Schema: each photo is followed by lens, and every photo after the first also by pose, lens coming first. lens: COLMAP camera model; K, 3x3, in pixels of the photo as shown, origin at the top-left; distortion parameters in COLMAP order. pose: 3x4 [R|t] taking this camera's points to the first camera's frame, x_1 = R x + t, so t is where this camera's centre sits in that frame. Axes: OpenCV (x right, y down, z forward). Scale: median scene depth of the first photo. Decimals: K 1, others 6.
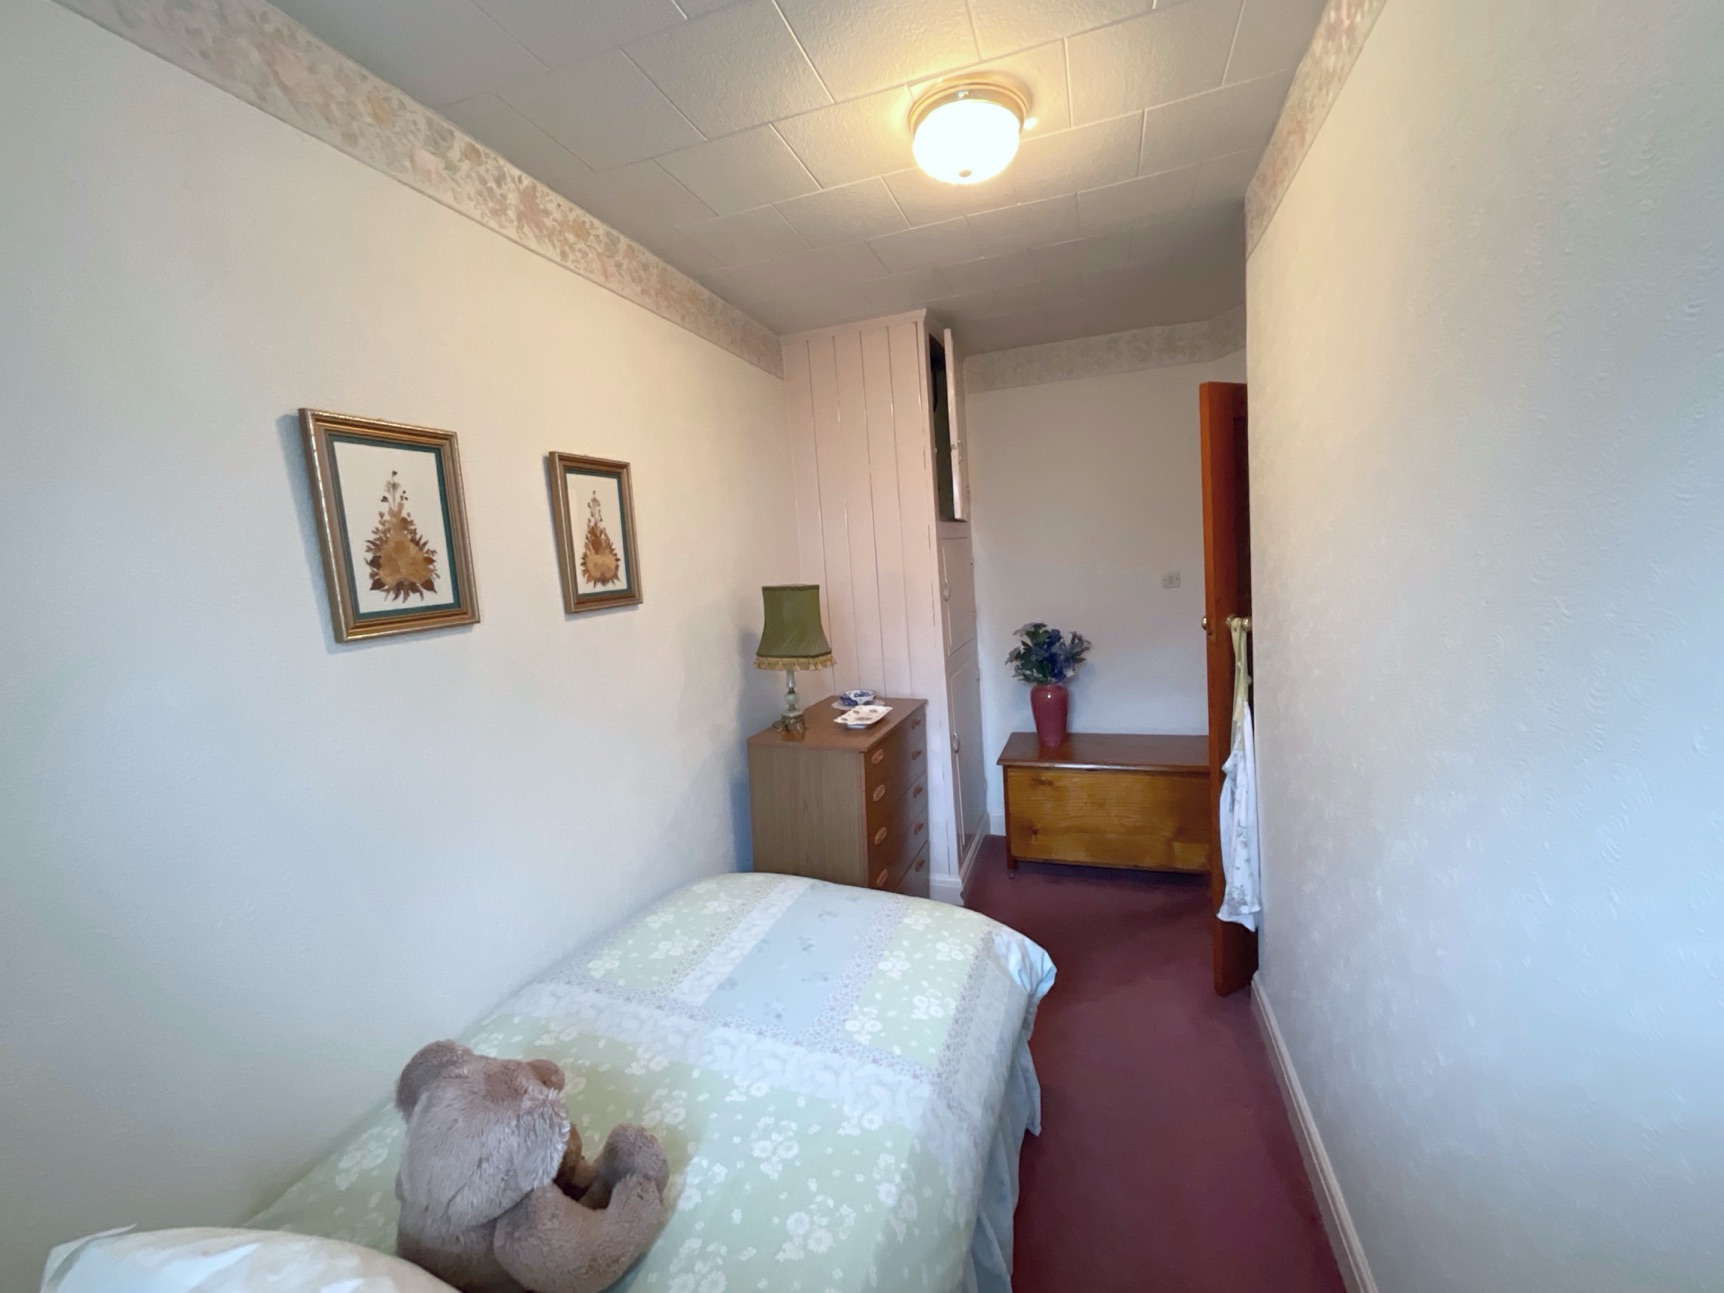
lens RADIAL K [[698.6, 0, 862.0], [0, 698.6, 646.5], [0, 0, 1]] dist [-0.002878, 0.000732]
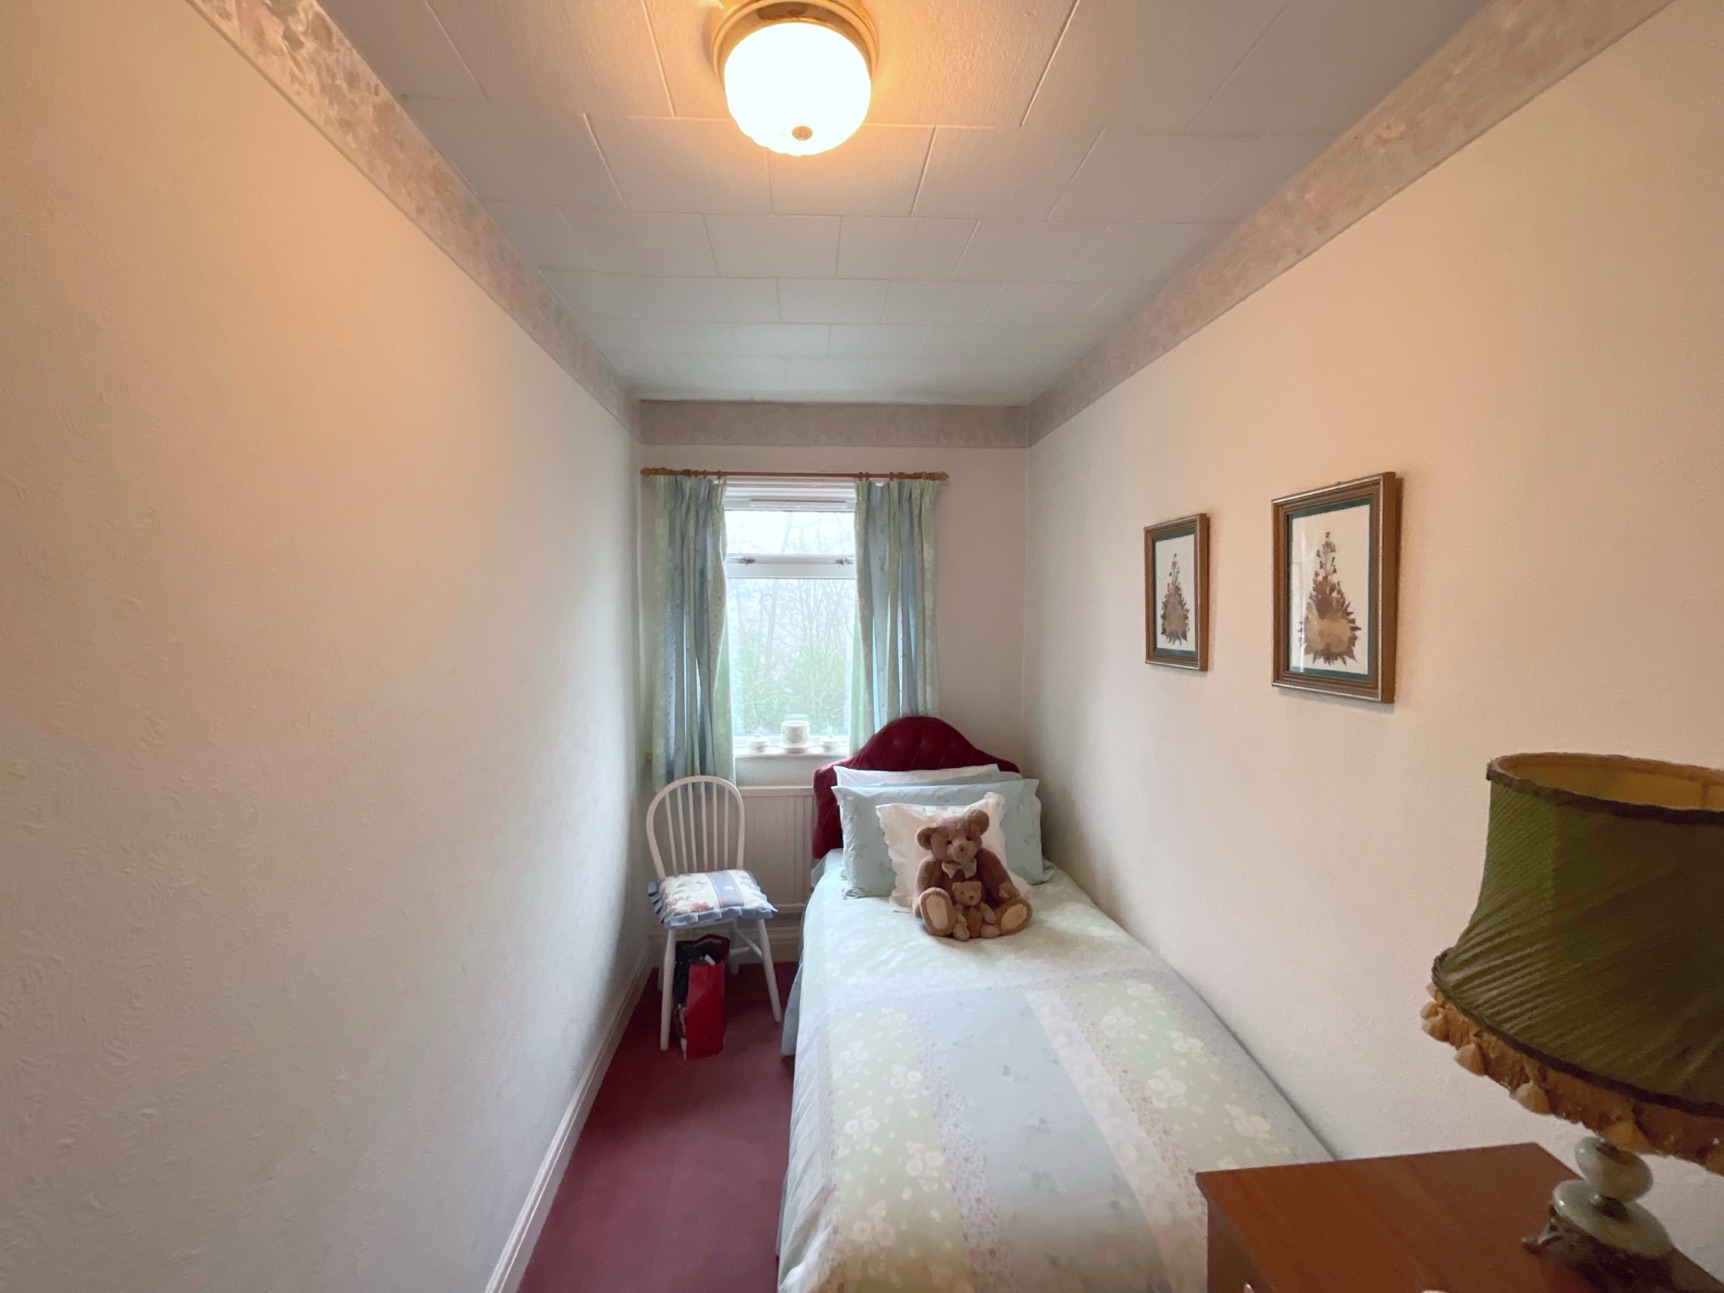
lens RADIAL K [[698.6, 0, 862.0], [0, 698.6, 646.5], [0, 0, 1]] dist [-0.002878, 0.000732]
pose [[-0.911971, 0.098594, -0.398231, 0.370936], [0.018950, 0.979780, 0.199176, -0.269962], [0.409816, 0.174097, -0.895400, 1.526570]]
